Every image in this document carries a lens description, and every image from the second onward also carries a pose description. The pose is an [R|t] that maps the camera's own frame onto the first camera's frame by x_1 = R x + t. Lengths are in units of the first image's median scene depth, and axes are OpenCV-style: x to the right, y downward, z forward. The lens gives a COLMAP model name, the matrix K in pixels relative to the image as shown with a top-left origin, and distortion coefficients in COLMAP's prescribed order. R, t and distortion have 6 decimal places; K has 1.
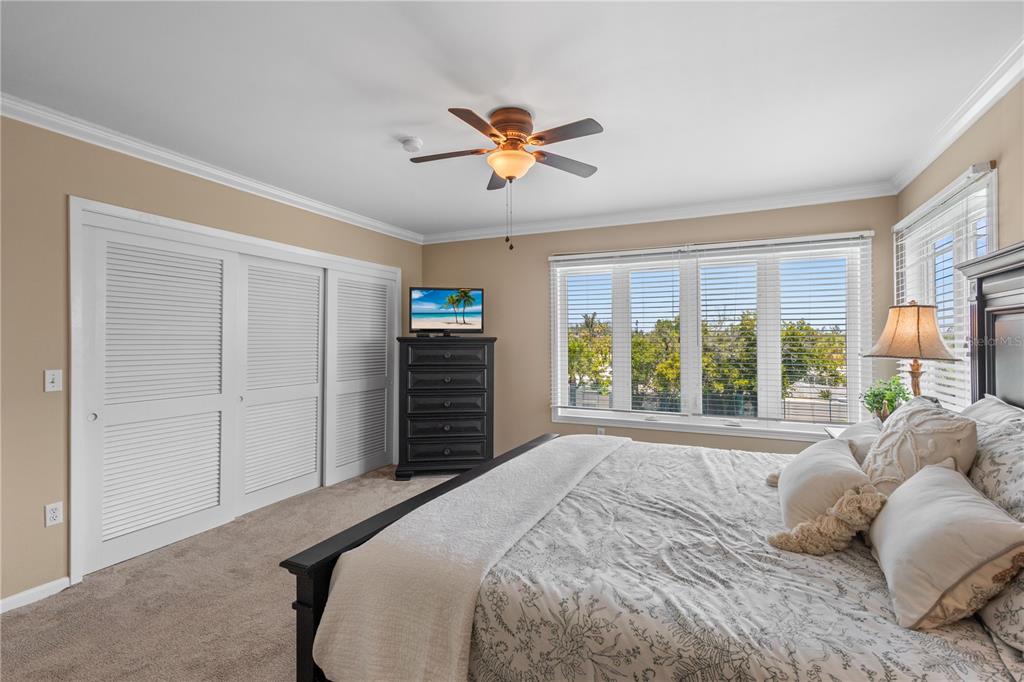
lens RADIAL K [[472.7, 0, 512.4], [0, 472.7, 334.4], [0, 0, 1]] dist [0.001454, -0.000442]
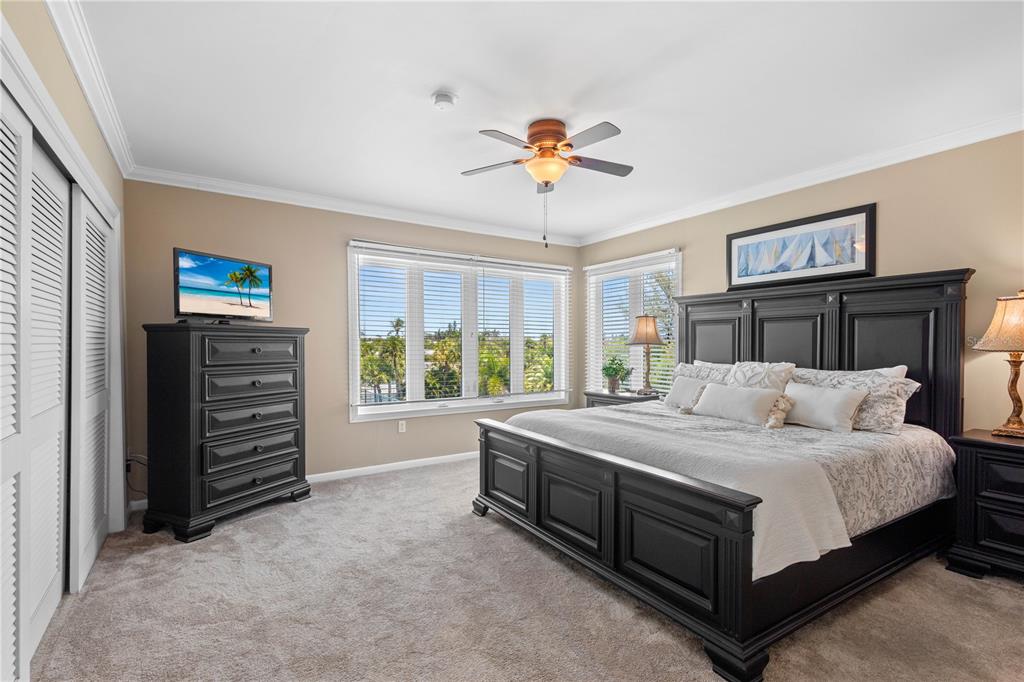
lens RADIAL K [[474.6, 0, 511.8], [0, 474.6, 339.3], [0, 0, 1]] dist [0.008049, -0.000179]
pose [[0.526775, 0.009224, 0.849955, -0.549755], [-0.014234, 0.999897, -0.002029, 0.022441], [-0.849886, -0.011029, 0.526852, 0.263518]]
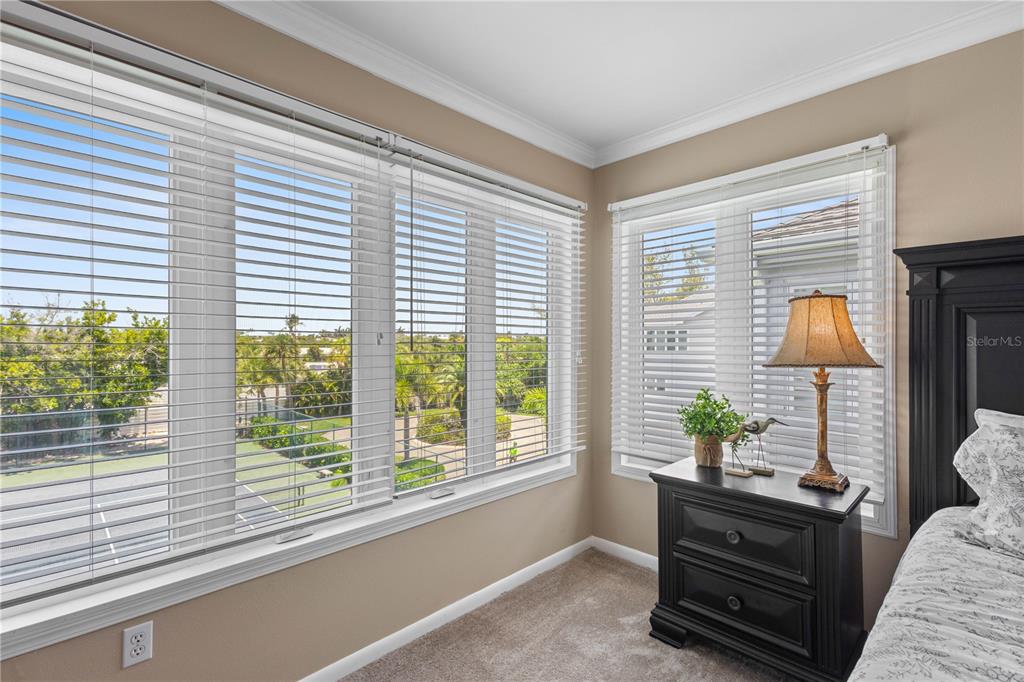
lens RADIAL K [[474.6, 0, 511.8], [0, 474.6, 339.3], [0, 0, 1]] dist [0.008049, -0.000179]
pose [[0.350450, 0.008128, 0.936546, -0.020182], [-0.018623, 0.999825, -0.001709, 0.010095], [-0.936396, -0.016842, 0.350540, 0.661806]]
